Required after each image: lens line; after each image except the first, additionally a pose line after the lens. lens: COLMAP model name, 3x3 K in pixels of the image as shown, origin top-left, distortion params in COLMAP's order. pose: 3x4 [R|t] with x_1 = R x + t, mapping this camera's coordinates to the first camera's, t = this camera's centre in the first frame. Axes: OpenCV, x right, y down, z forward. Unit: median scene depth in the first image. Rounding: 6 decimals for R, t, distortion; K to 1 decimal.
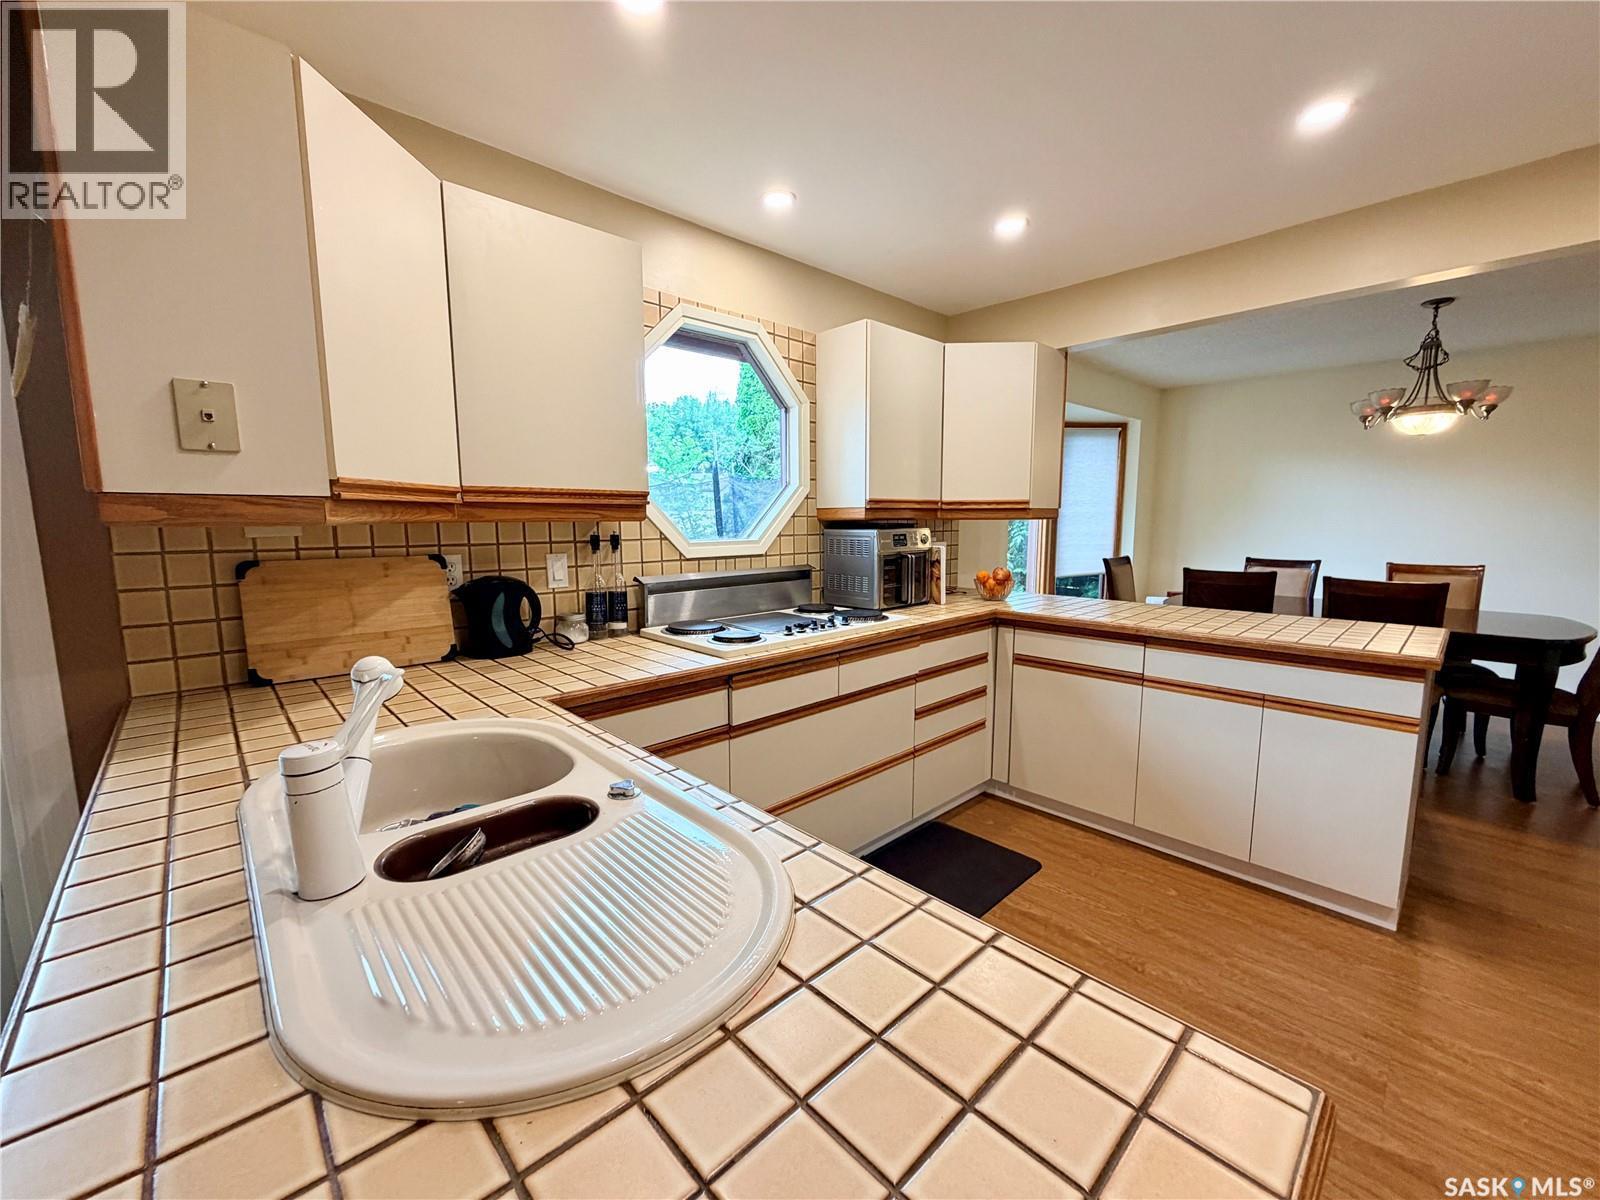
lens RADIAL K [[636.1, 0, 798.2], [0, 636.1, 595.2], [0, 0, 1]] dist [-0.000801, -0.000485]
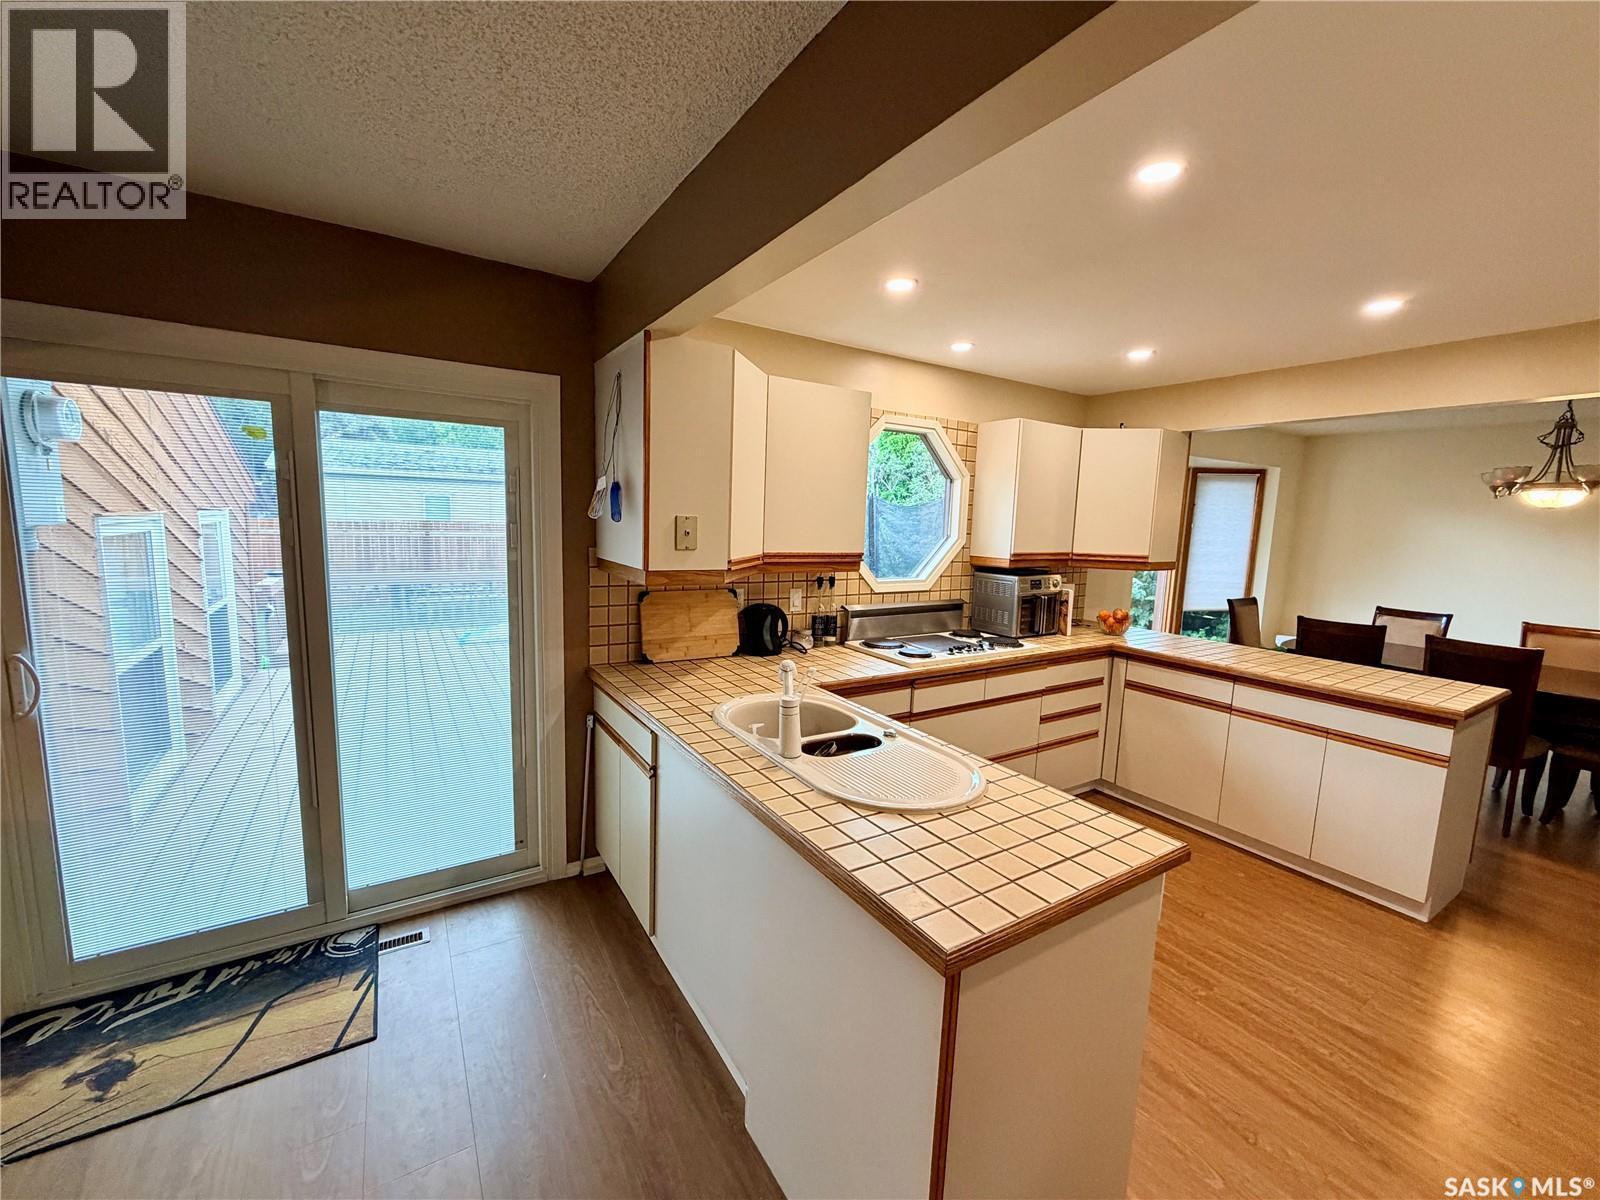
lens RADIAL K [[636.1, 0, 798.5], [0, 636.1, 597.3], [0, 0, 1]] dist [-0.000801, -0.000485]
pose [[0.980913, 0.059250, -0.185201, -0.078293], [-0.058878, 0.998237, 0.007510, -0.046299], [0.185319, 0.003538, 0.982672, -0.387520]]
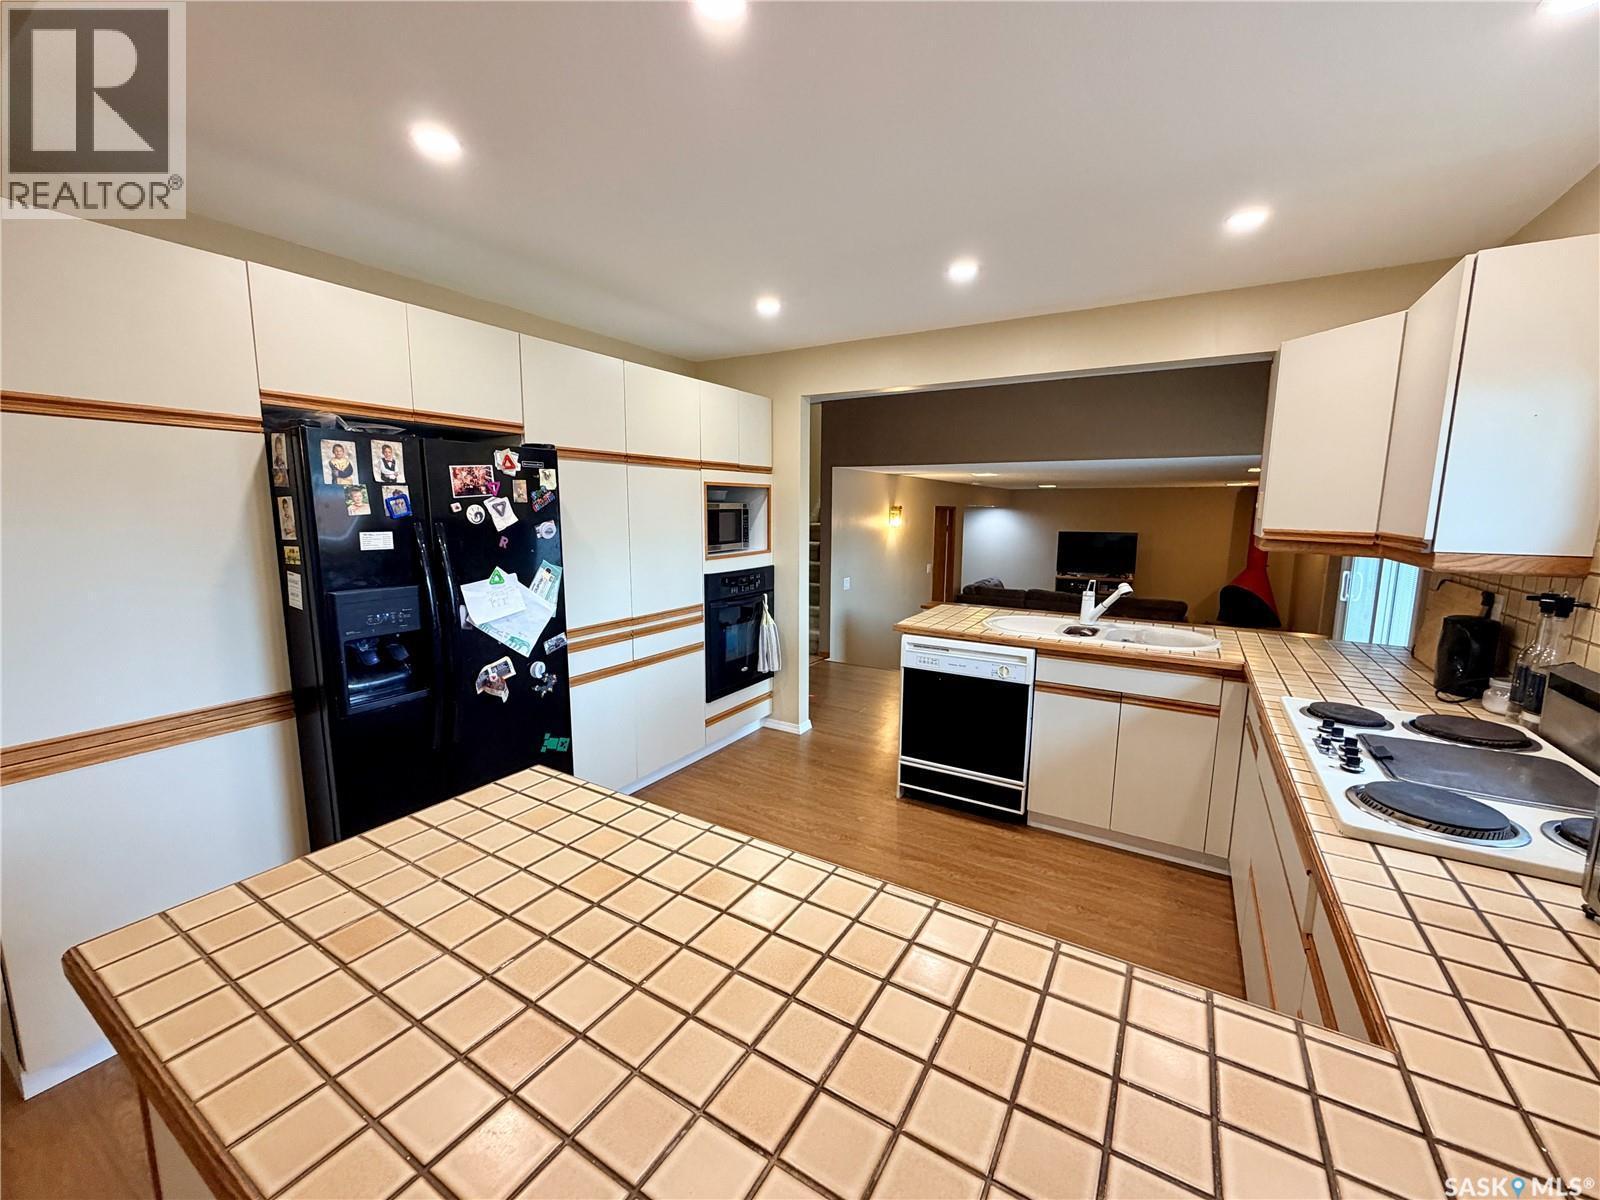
lens RADIAL K [[636.1, 0, 795.2], [0, 636.1, 599.0], [0, 0, 1]] dist [-0.000801, -0.000485]
pose [[-0.963221, 0.034864, -0.266440, 0.647187], [-0.036837, 0.965054, 0.259448, -0.213535], [0.266174, 0.259721, -0.928276, 1.234162]]
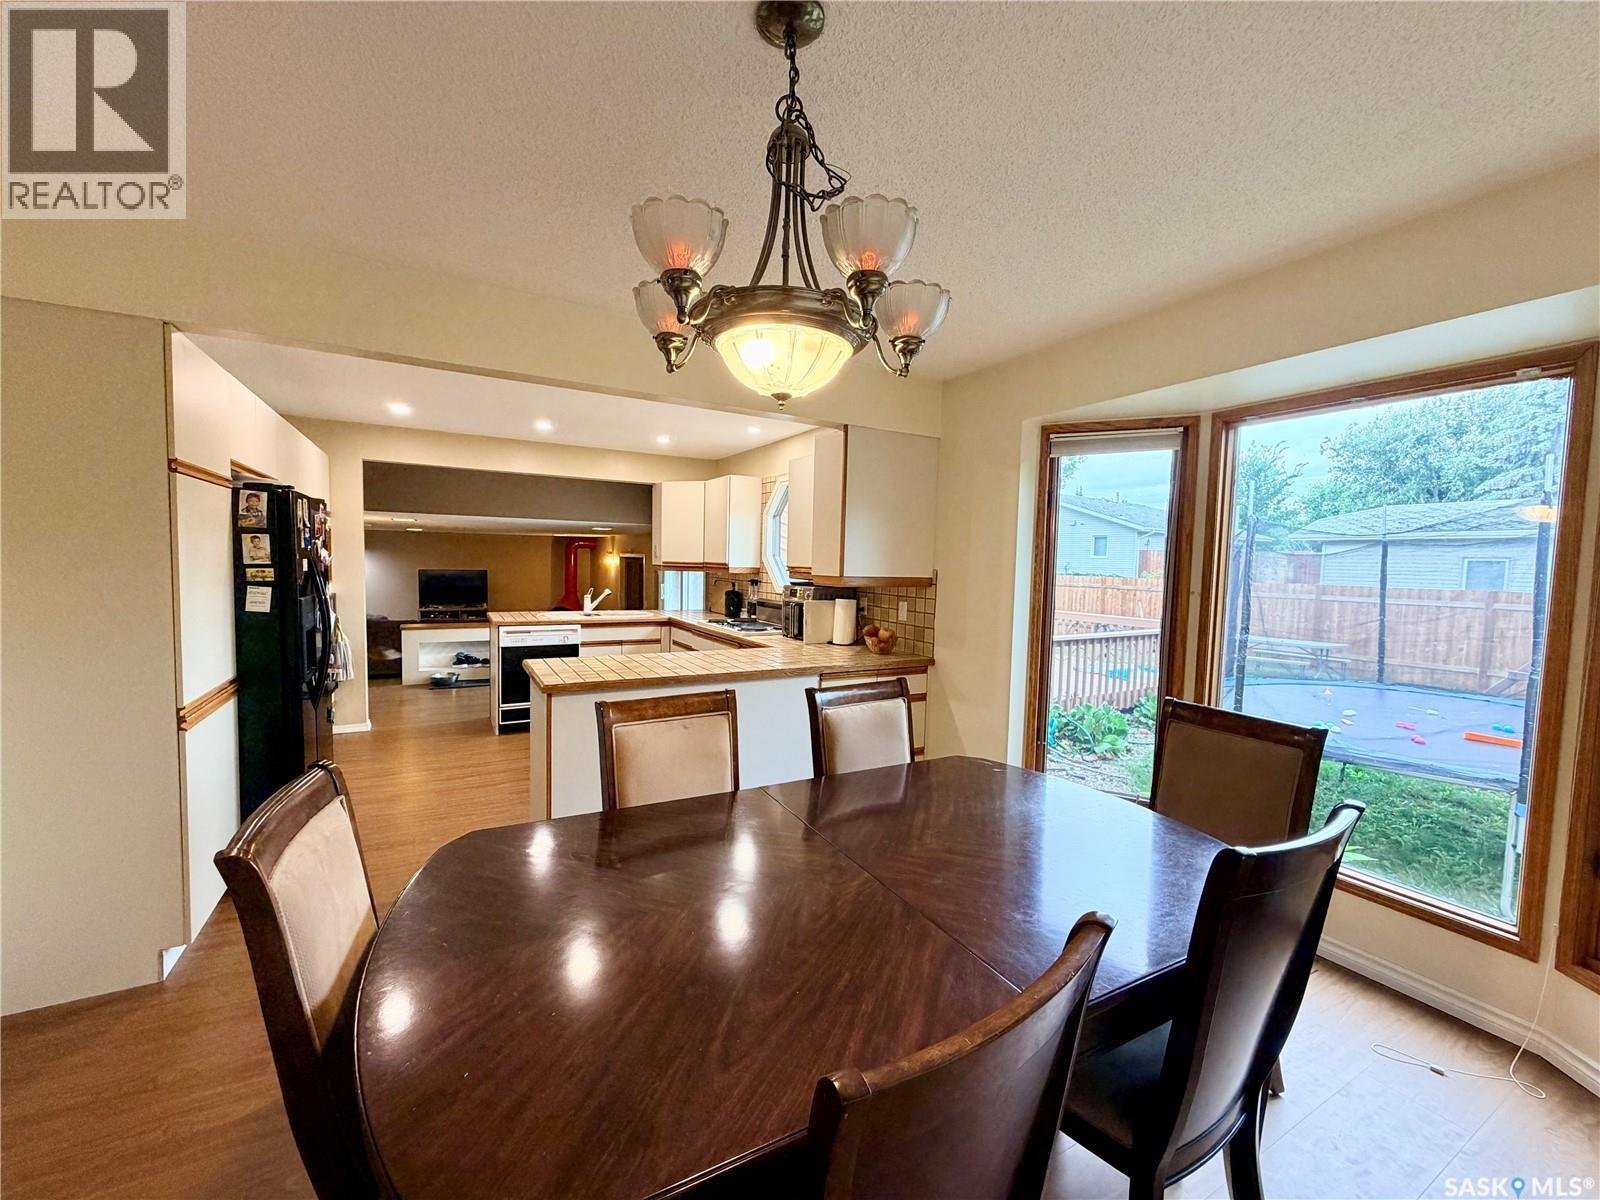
lens RADIAL K [[636.1, 0, 796.3], [0, 636.1, 593.8], [0, 0, 1]] dist [-0.000801, -0.000485]
pose [[-0.241568, 0.048963, -0.969148, 1.781118], [-0.140857, 0.986379, 0.084943, -0.234297], [0.960106, 0.157030, -0.231381, 1.484428]]
